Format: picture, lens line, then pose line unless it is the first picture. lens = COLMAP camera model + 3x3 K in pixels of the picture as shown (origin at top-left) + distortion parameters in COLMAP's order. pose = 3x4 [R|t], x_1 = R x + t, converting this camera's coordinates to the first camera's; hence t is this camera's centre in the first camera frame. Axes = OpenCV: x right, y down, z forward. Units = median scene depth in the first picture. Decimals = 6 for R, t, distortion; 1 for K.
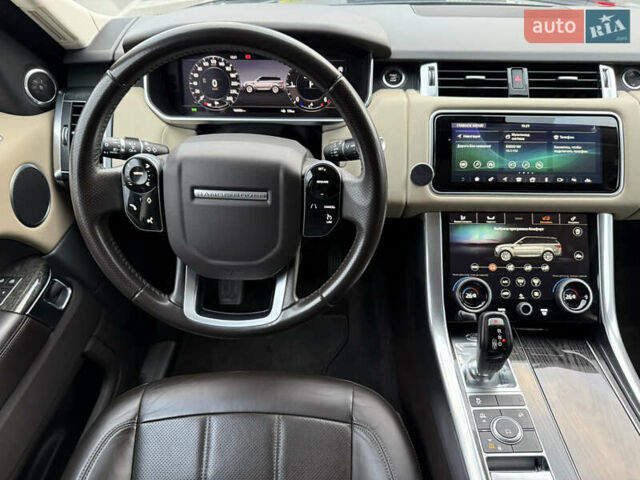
lens RADIAL K [[461.1, 0, 327.3], [0, 461.1, 245.0], [0, 0, 1]] dist [0.025645, -0.050901]
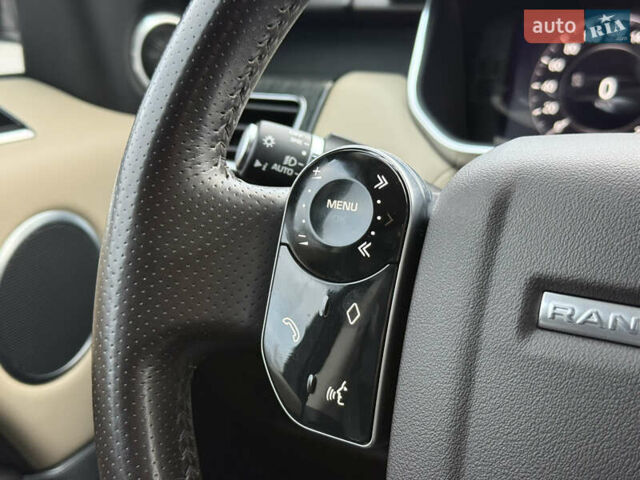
lens RADIAL K [[919.5, 0, 301.6], [0, 919.5, 243.1], [0, 0, 1]] dist [0.110595, 0.000000]
pose [[0.895596, 0.116587, -0.429320, -0.158302], [-0.263374, 0.916705, -0.300477, 0.023382], [0.358528, 0.382178, 0.851703, 0.435991]]
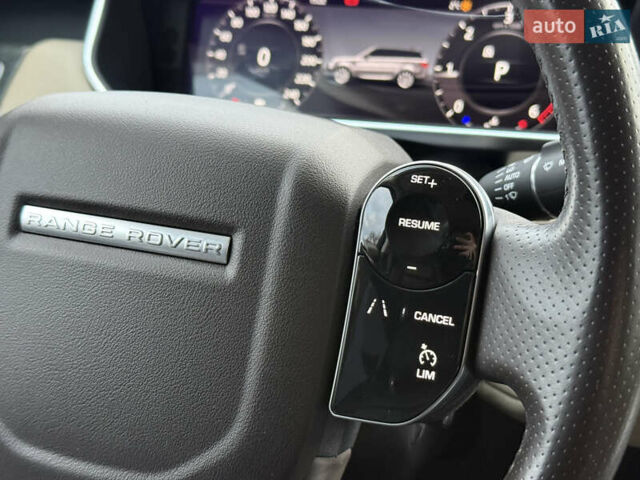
lens RADIAL K [[919.5, 0, 324.7], [0, 919.5, 241.0], [0, 0, 1]] dist [0.110595, 0.000000]
pose [[0.946754, 0.108908, -0.302978, 0.085270], [-0.202981, 0.932373, -0.299130, 0.042301], [0.249911, 0.344701, 0.904835, 0.378609]]
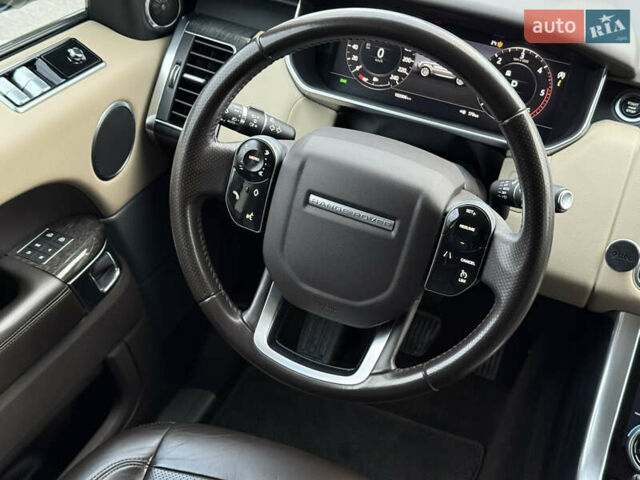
lens RADIAL K [[919.5, 0, 314.2], [0, 919.5, 243.4], [0, 0, 1]] dist [0.110595, 0.000000]
pose [[0.928385, 0.276483, -0.248312, 0.113254], [-0.293184, 0.955512, -0.032237, 0.009969], [0.228353, 0.102729, 0.968143, -0.439887]]
